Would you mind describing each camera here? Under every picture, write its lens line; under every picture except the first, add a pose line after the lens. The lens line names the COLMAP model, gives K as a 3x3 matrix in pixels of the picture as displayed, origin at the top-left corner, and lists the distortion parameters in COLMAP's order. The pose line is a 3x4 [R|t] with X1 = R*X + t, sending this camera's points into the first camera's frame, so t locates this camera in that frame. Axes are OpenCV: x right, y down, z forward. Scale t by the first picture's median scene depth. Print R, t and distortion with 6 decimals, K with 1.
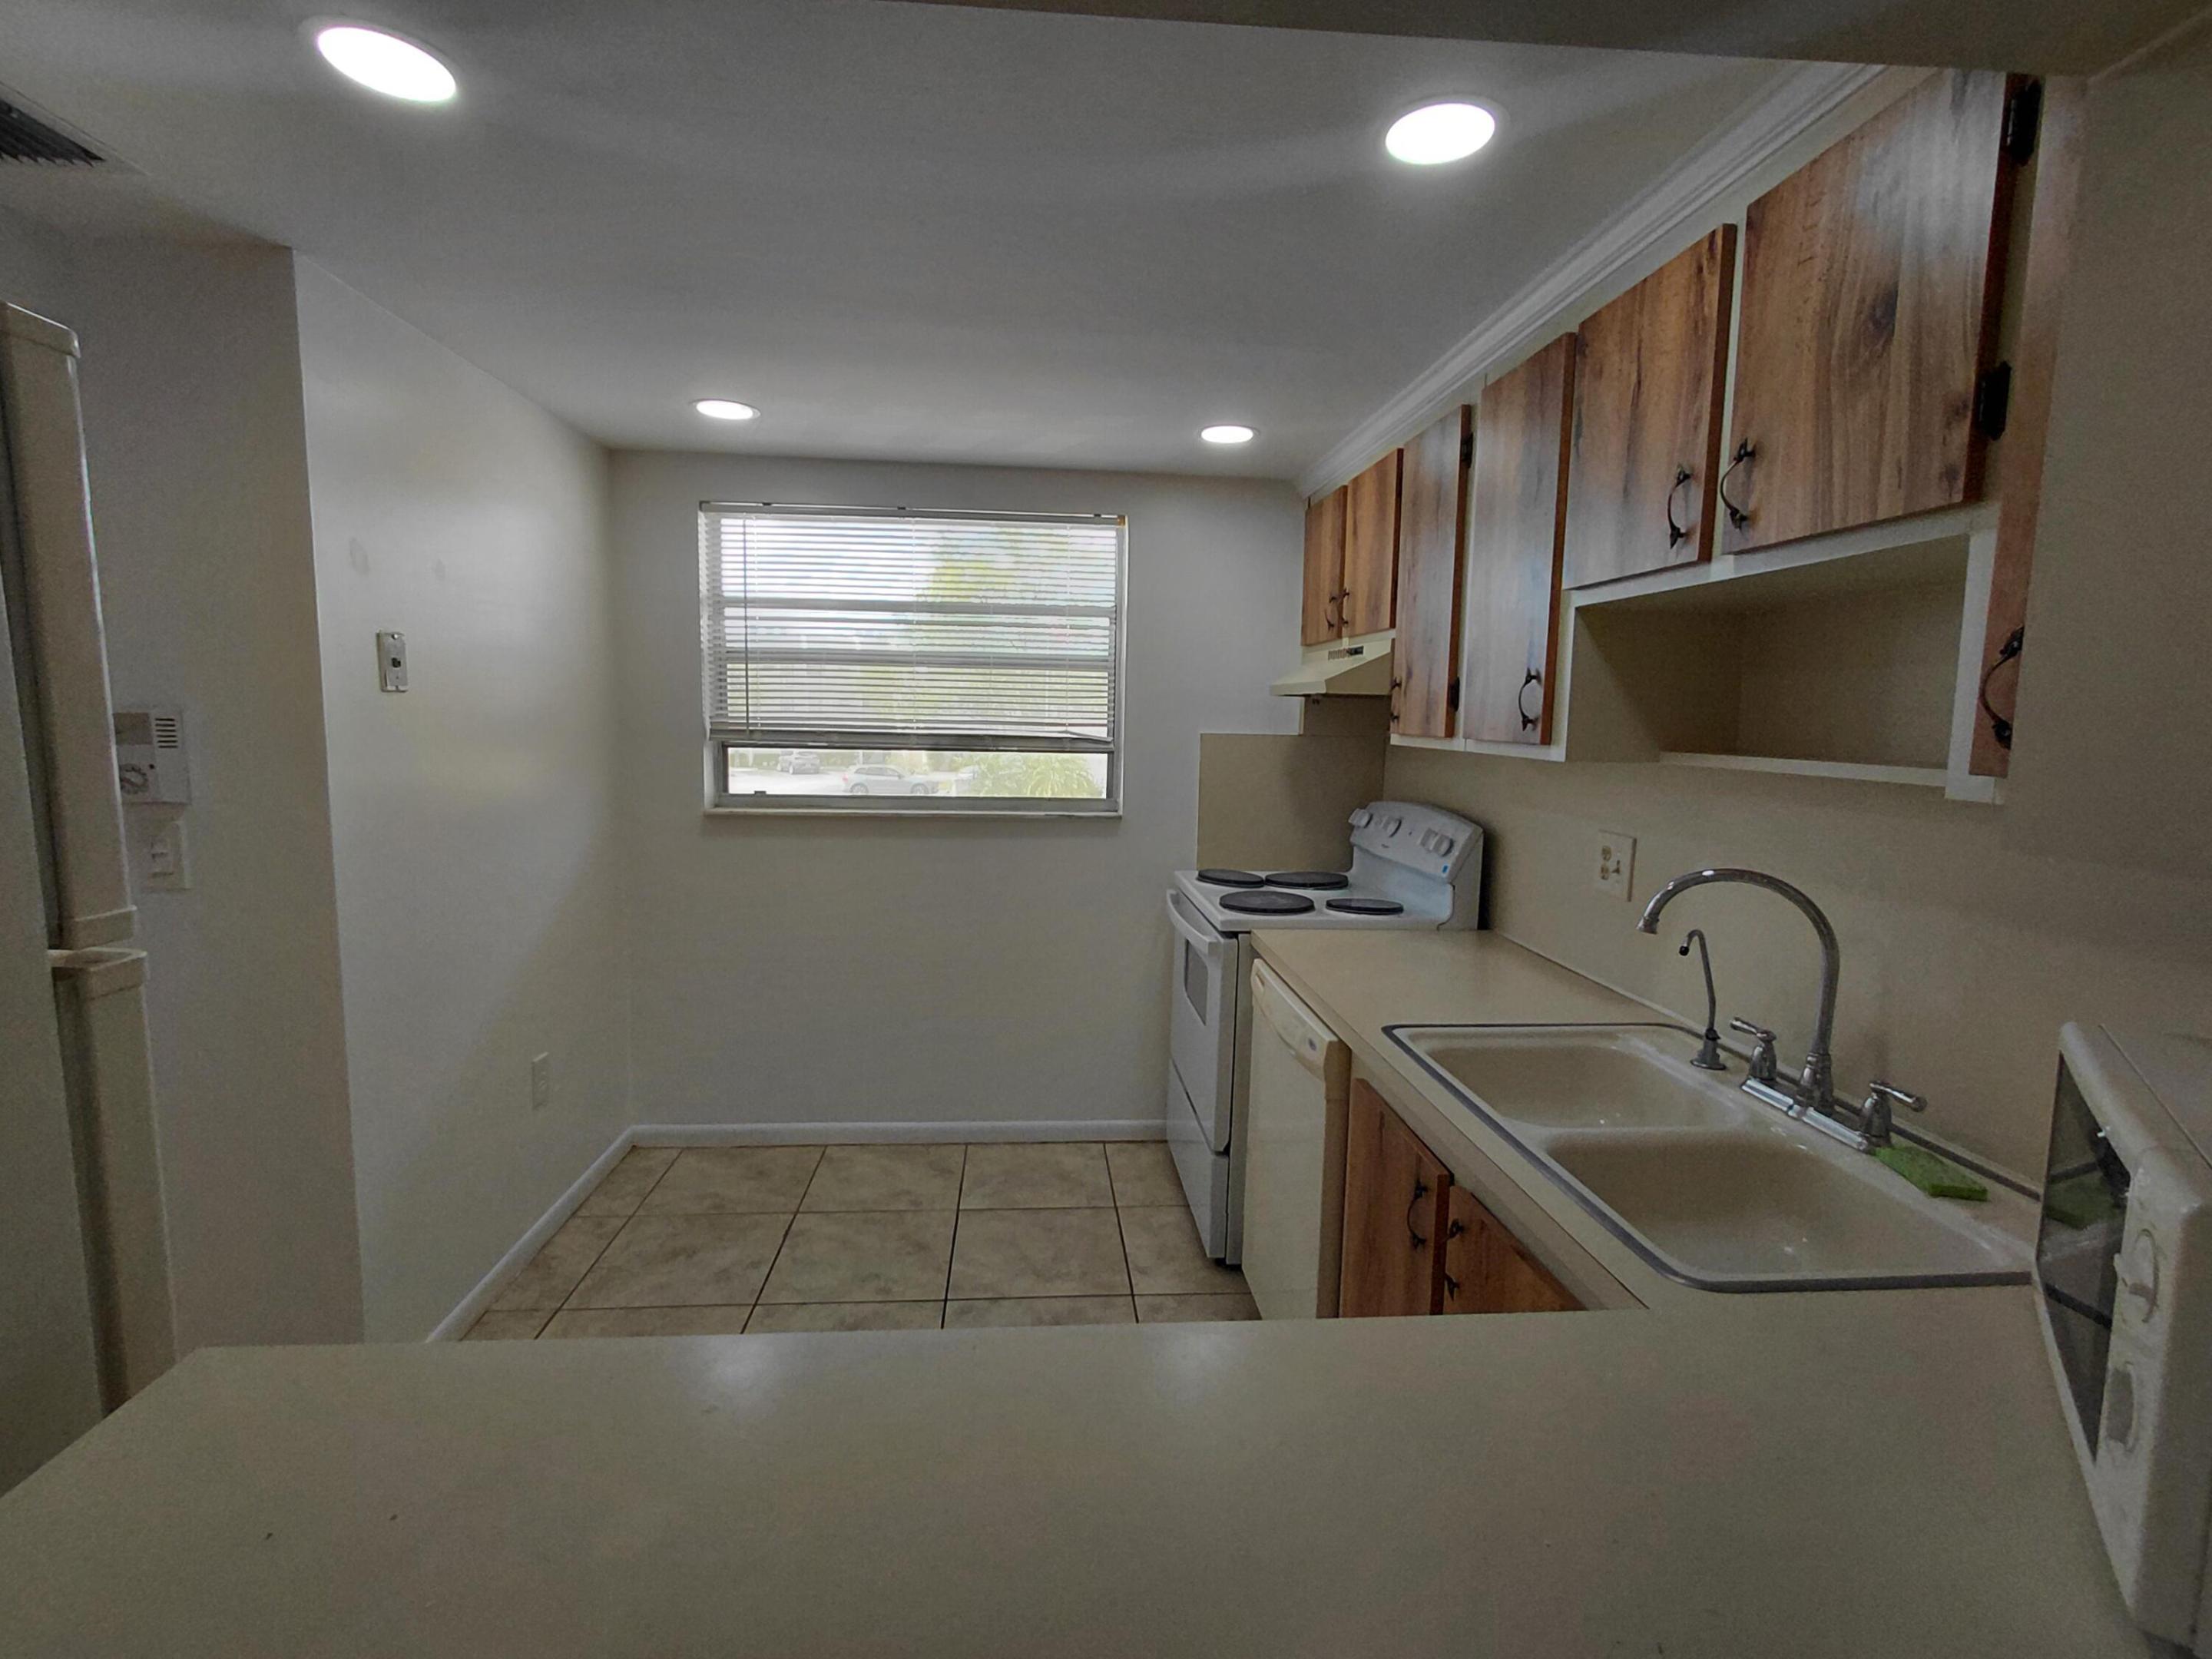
lens RADIAL K [[1031.2, 0, 1099.6], [0, 1031.2, 830.2], [0, 0, 1]] dist [-0.016714, 0.011427]
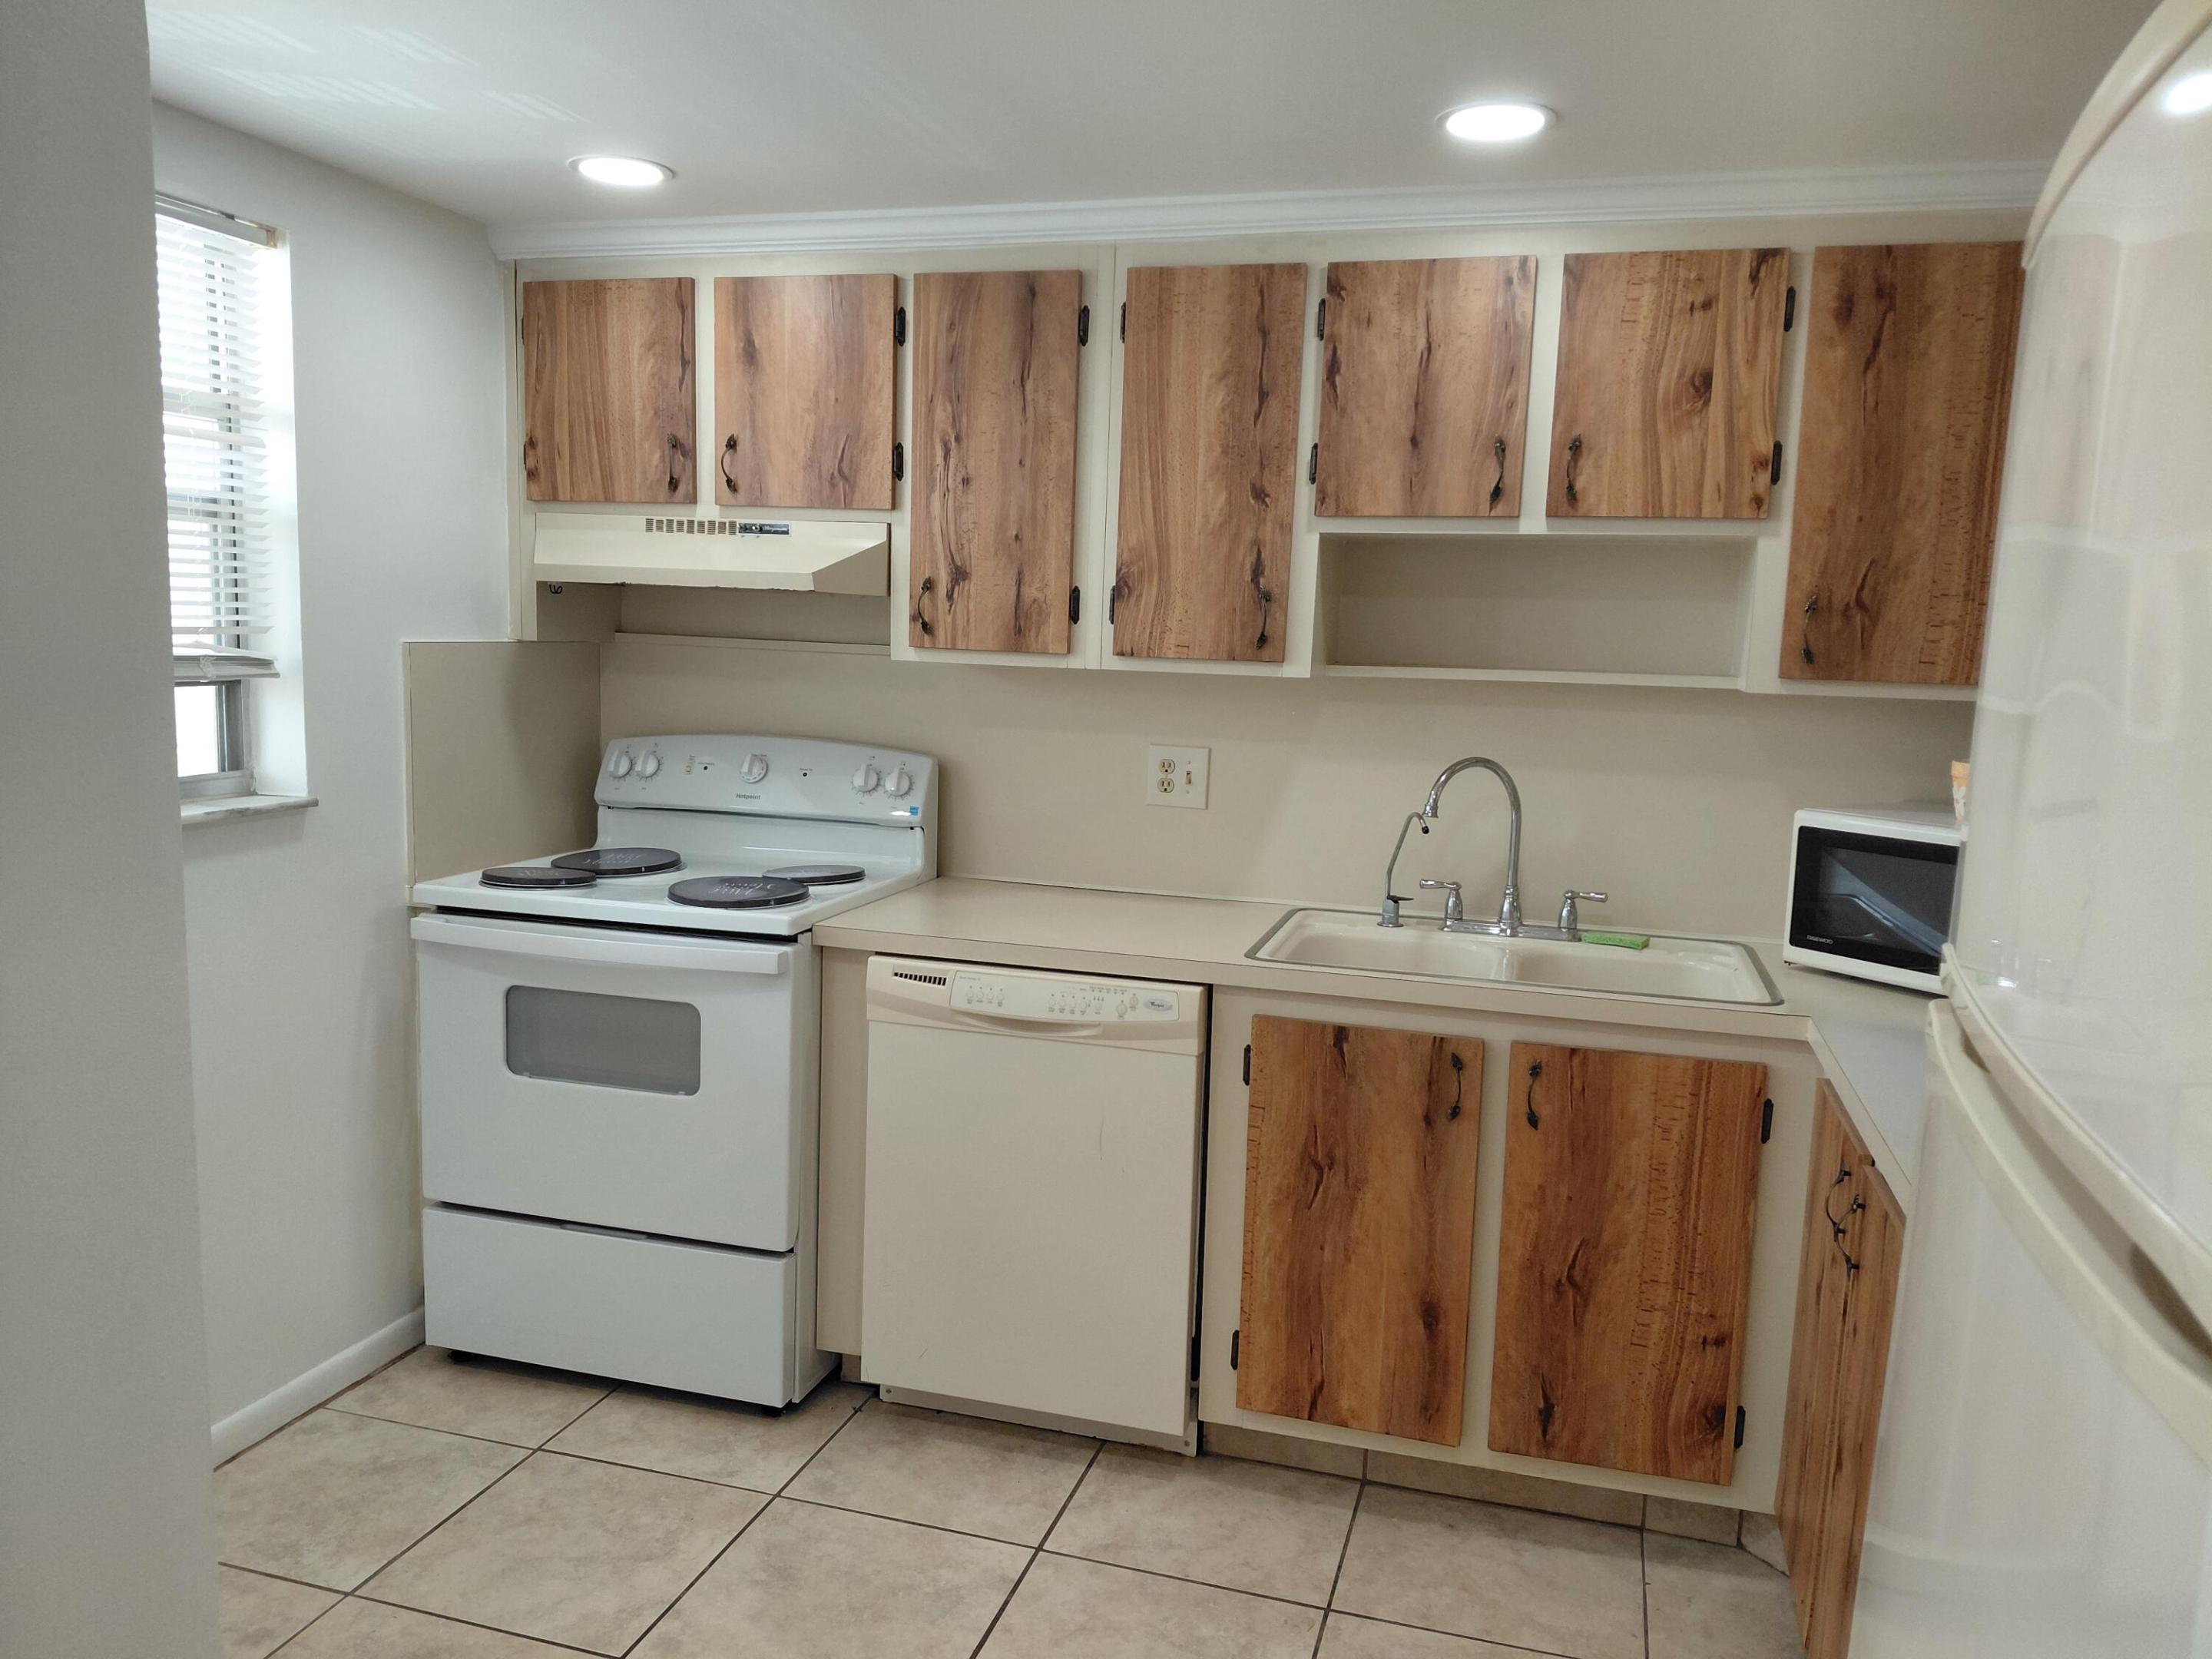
lens RADIAL K [[1643.5, 0, 1087.4], [0, 1643.5, 841.0], [0, 0, 1]] dist [0.136764, -0.305888]
pose [[0.362390, -0.130294, 0.922874, -1.297930], [0.081742, 0.990808, 0.107787, -0.106998], [-0.928435, 0.036376, 0.369710, 0.617076]]
